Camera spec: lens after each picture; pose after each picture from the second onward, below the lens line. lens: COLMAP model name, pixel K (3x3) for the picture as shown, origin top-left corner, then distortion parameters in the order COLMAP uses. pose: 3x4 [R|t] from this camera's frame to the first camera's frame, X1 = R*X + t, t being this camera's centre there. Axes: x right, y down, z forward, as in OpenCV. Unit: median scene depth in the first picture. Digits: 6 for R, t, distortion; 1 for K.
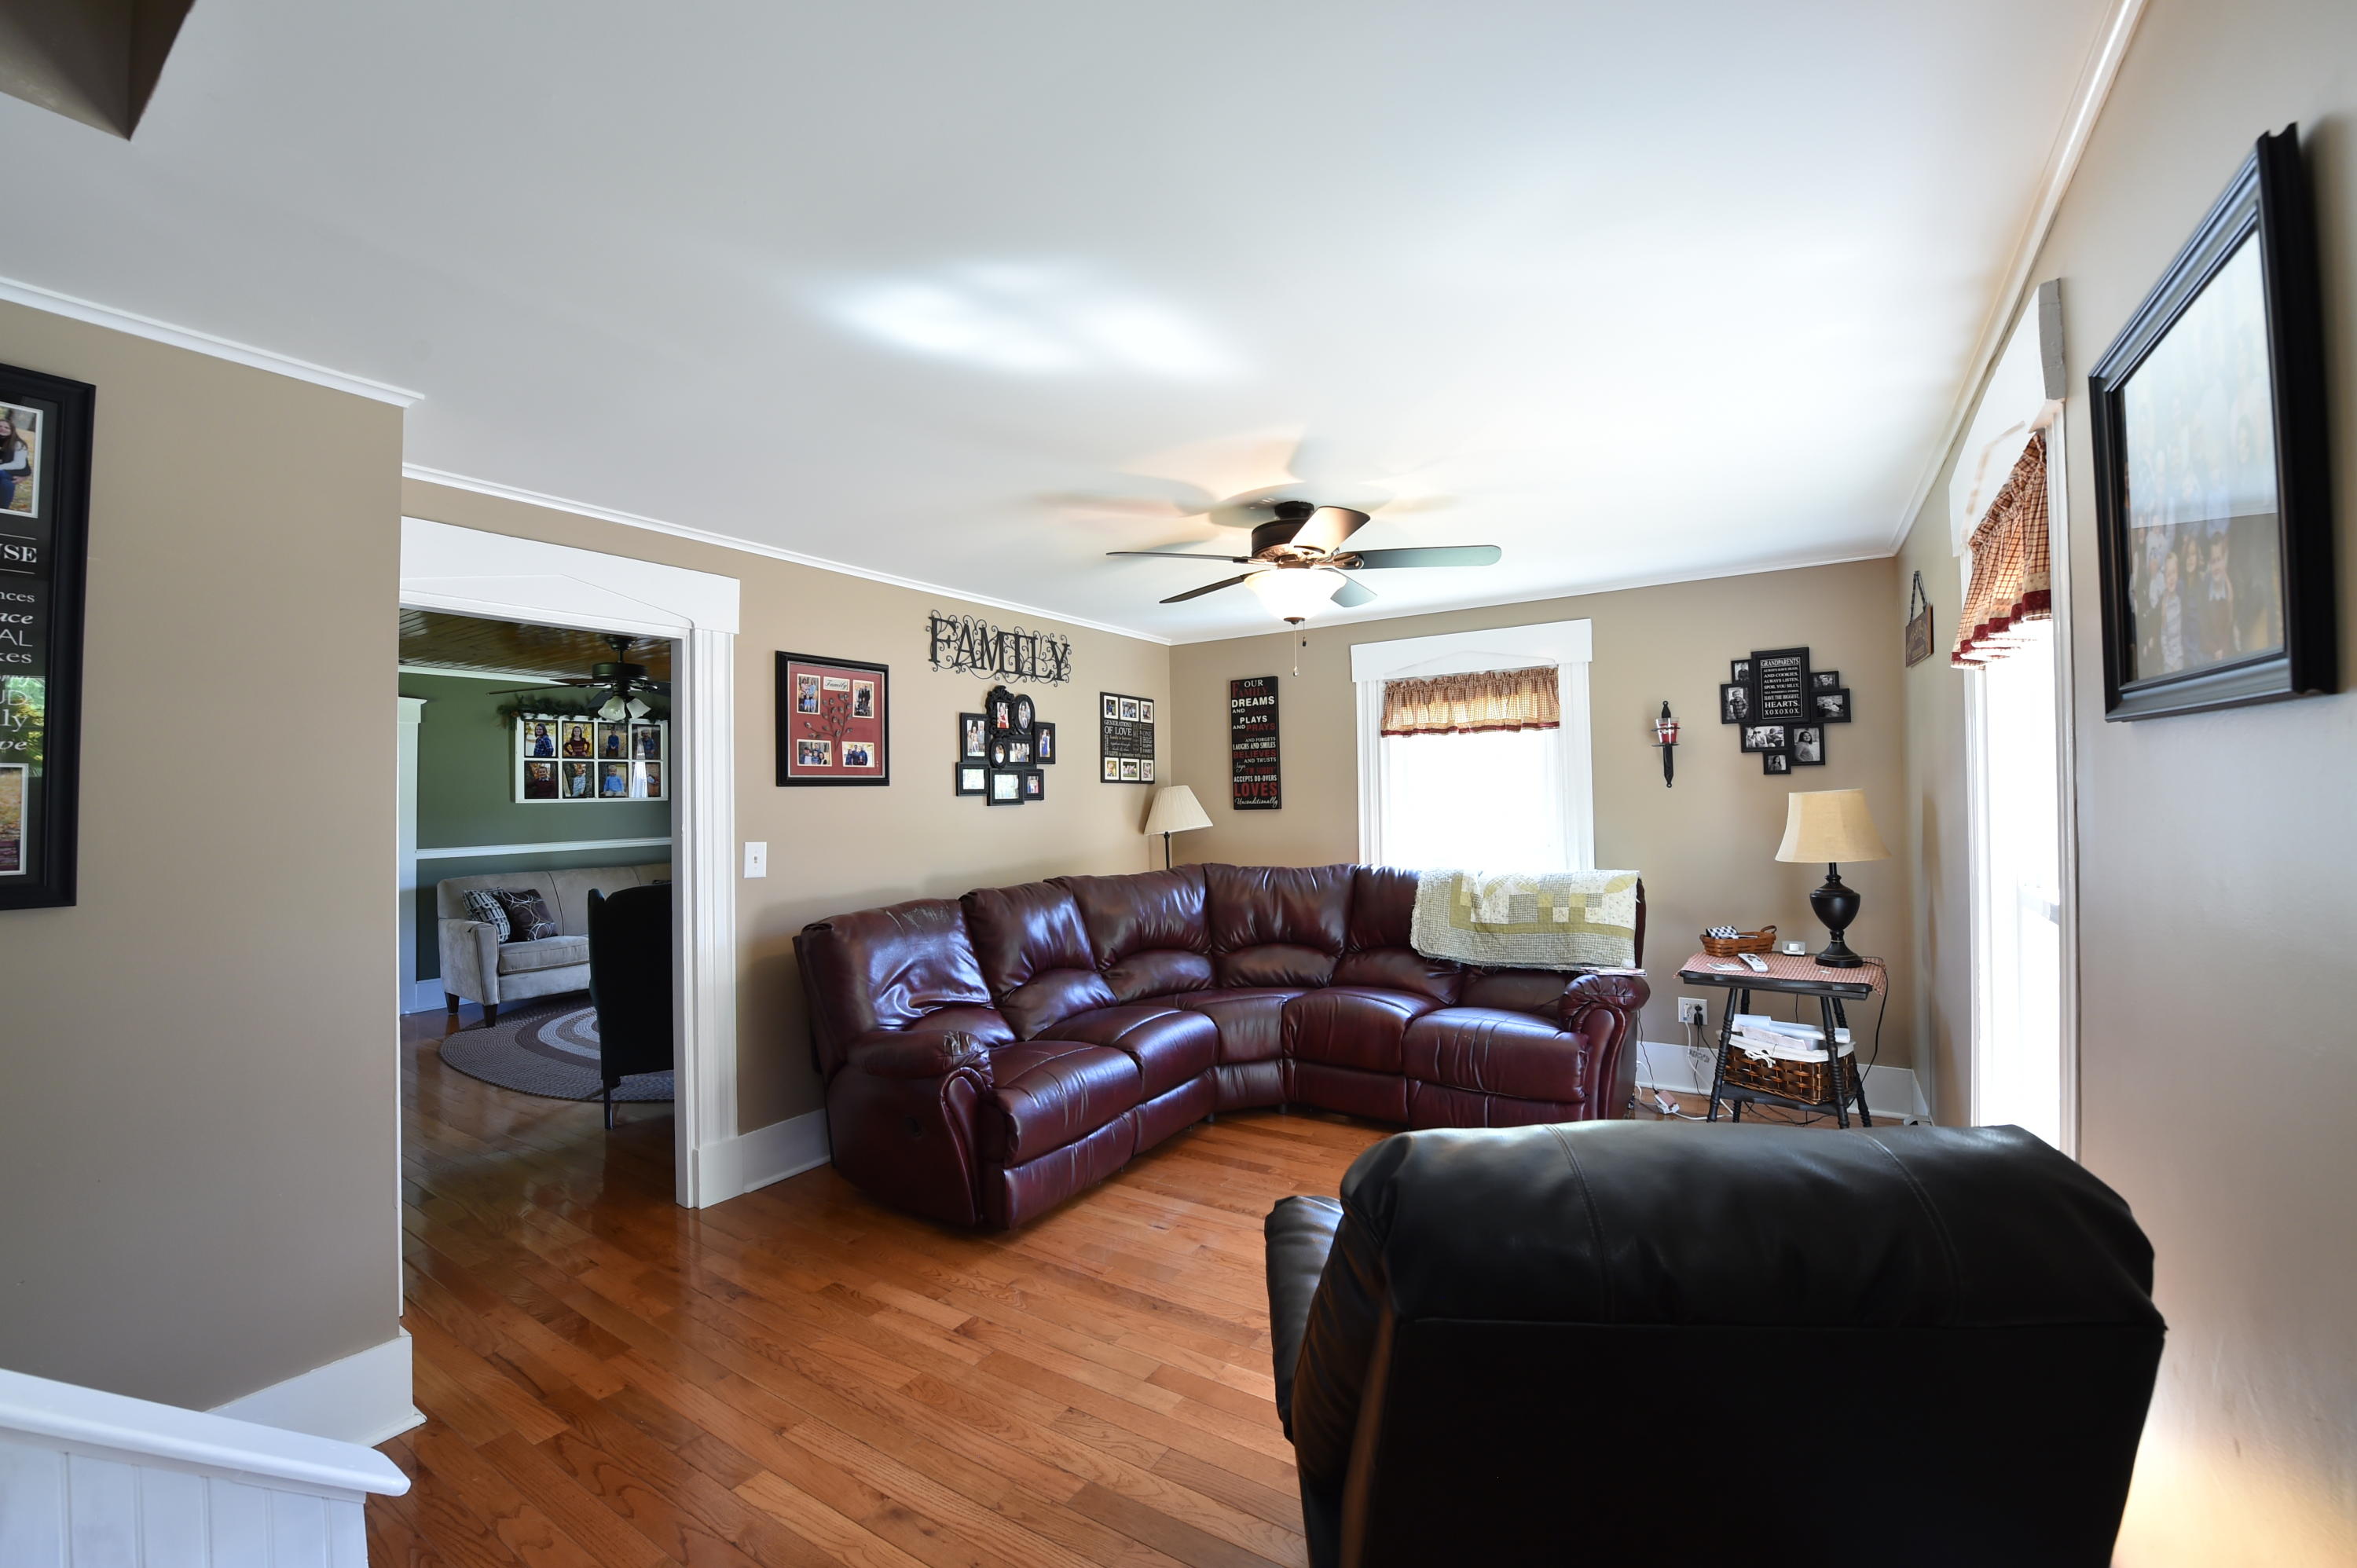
lens RADIAL K [[931.6, 0, 1180.9], [0, 931.6, 782.2], [0, 0, 1]] dist [-0.018104, -0.002338]
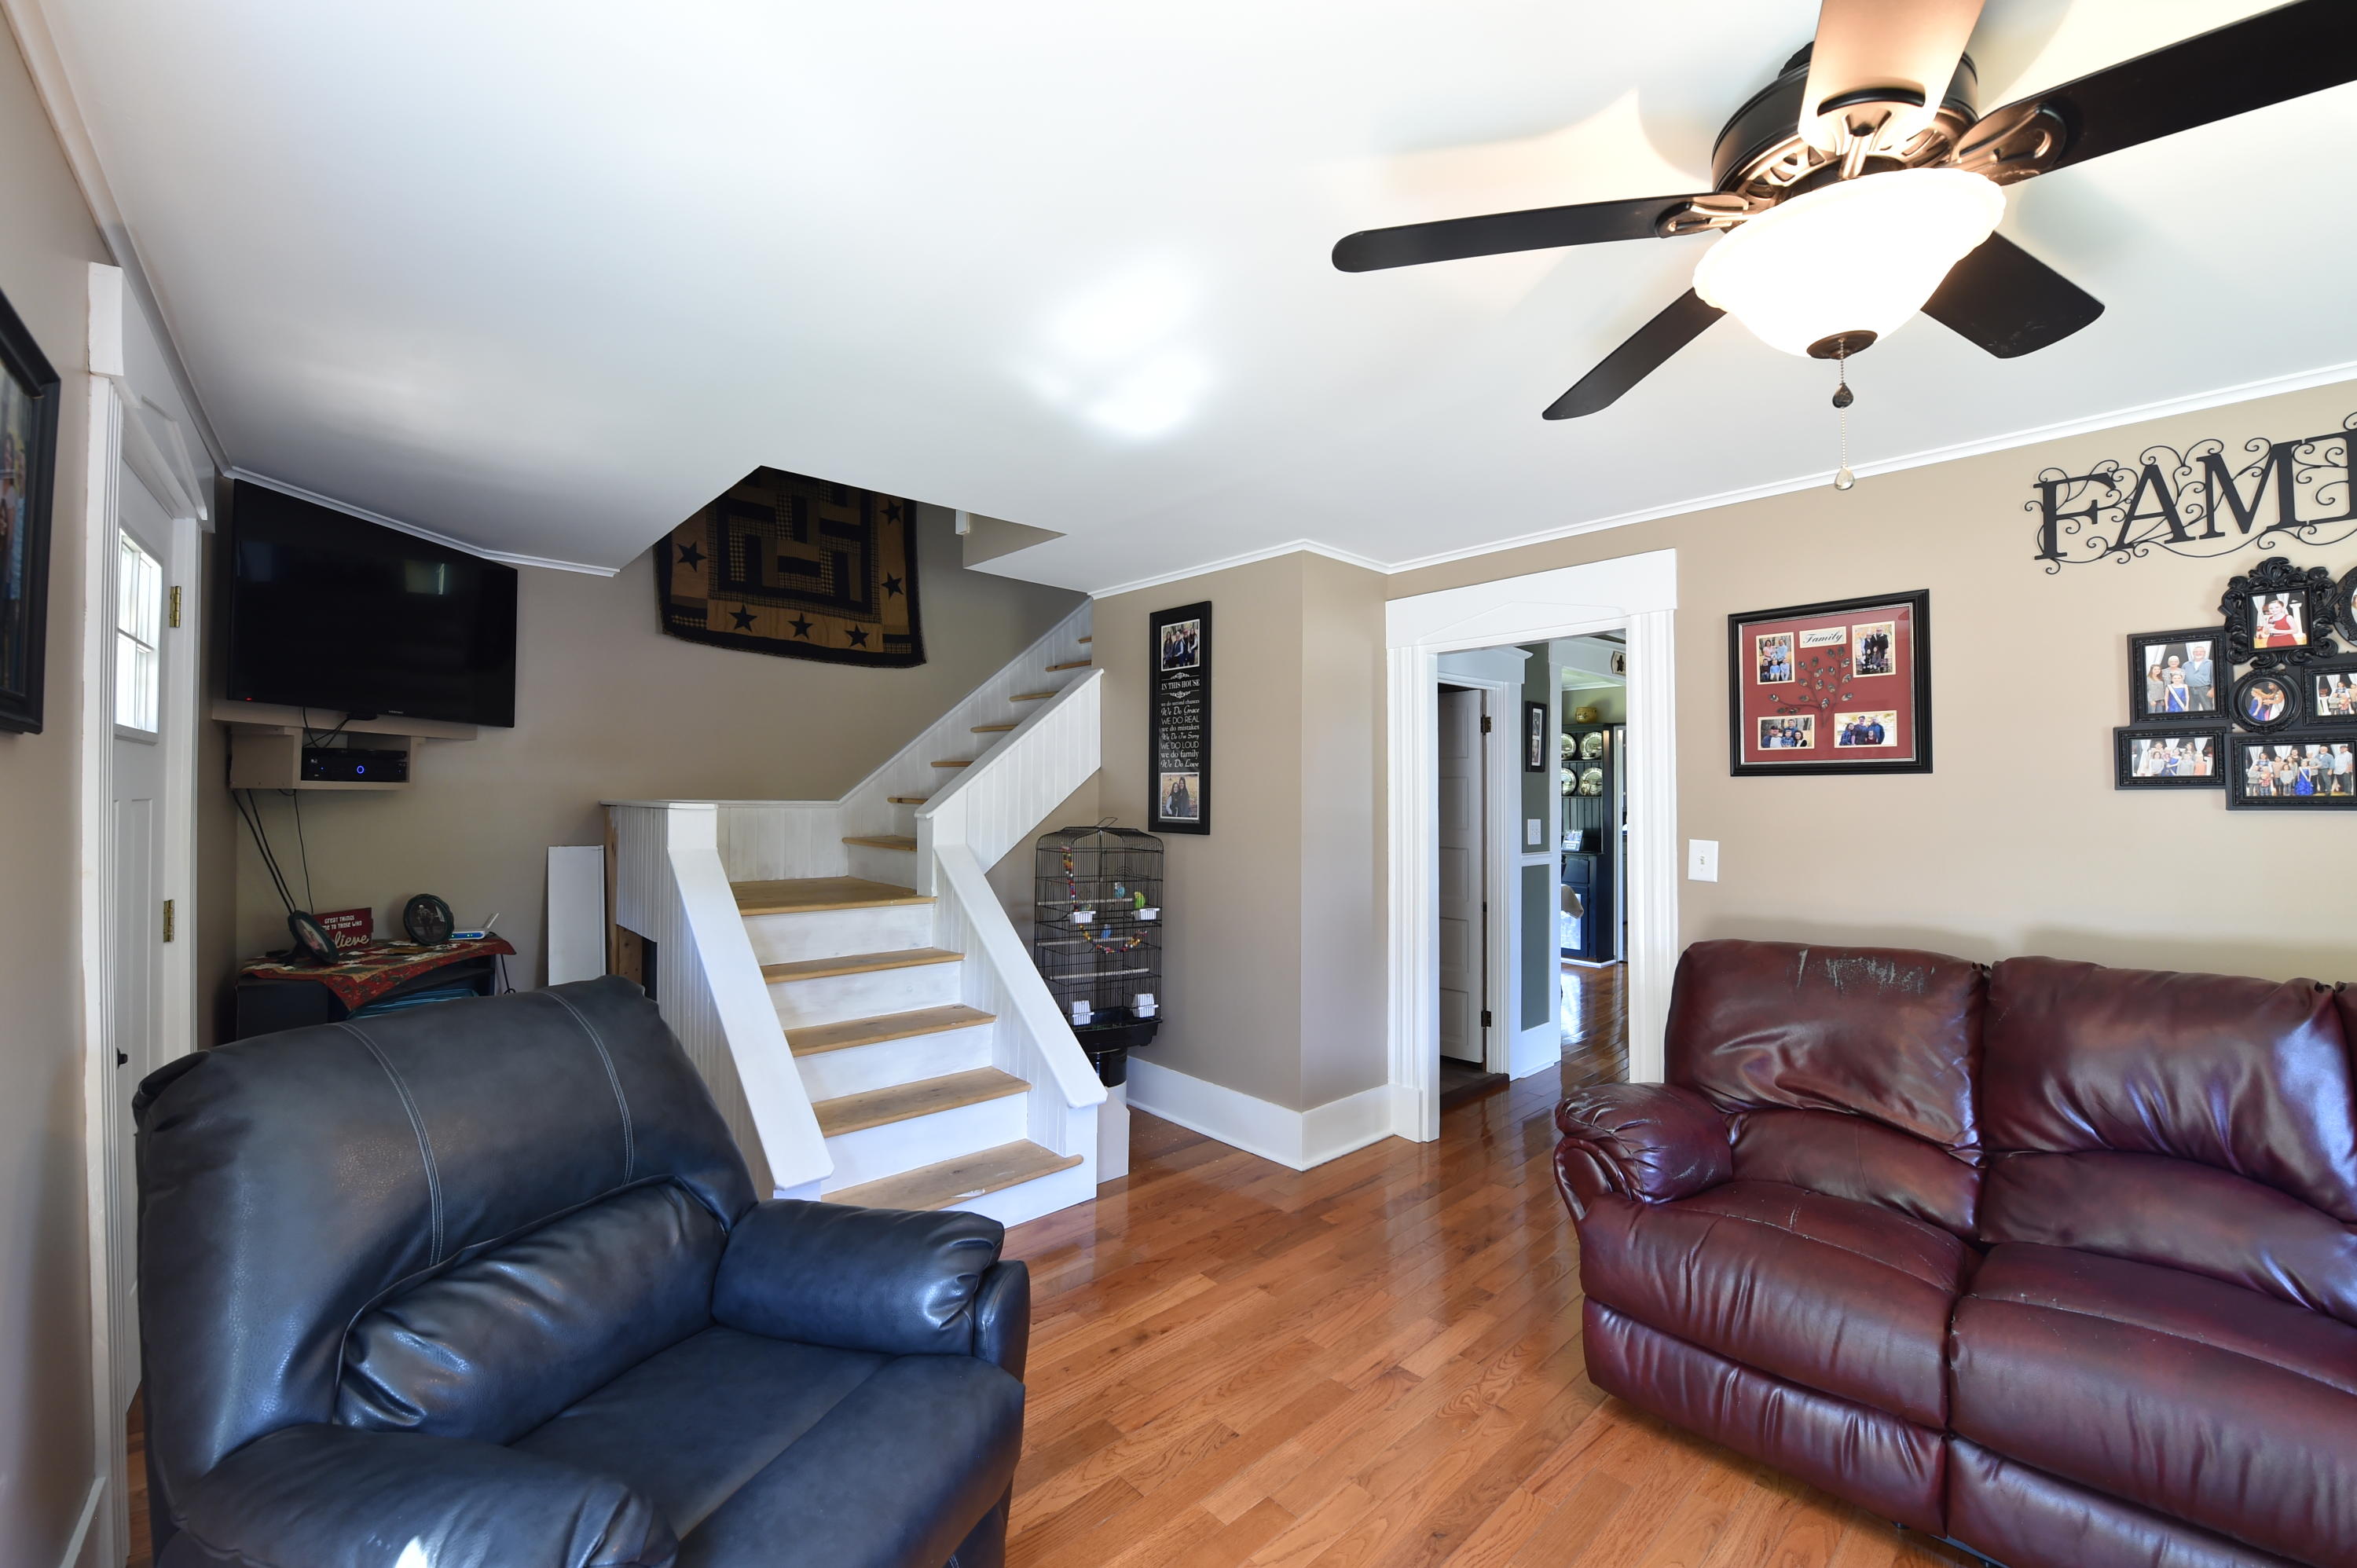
lens RADIAL K [[931.6, 0, 1182.2], [0, 931.6, 779.9], [0, 0, 1]] dist [-0.018104, -0.002338]
pose [[-0.252576, -0.003326, -0.967571, 0.454245], [0.013123, 0.999890, -0.006863, 0.006313], [0.967488, -0.014431, -0.252504, 0.666414]]
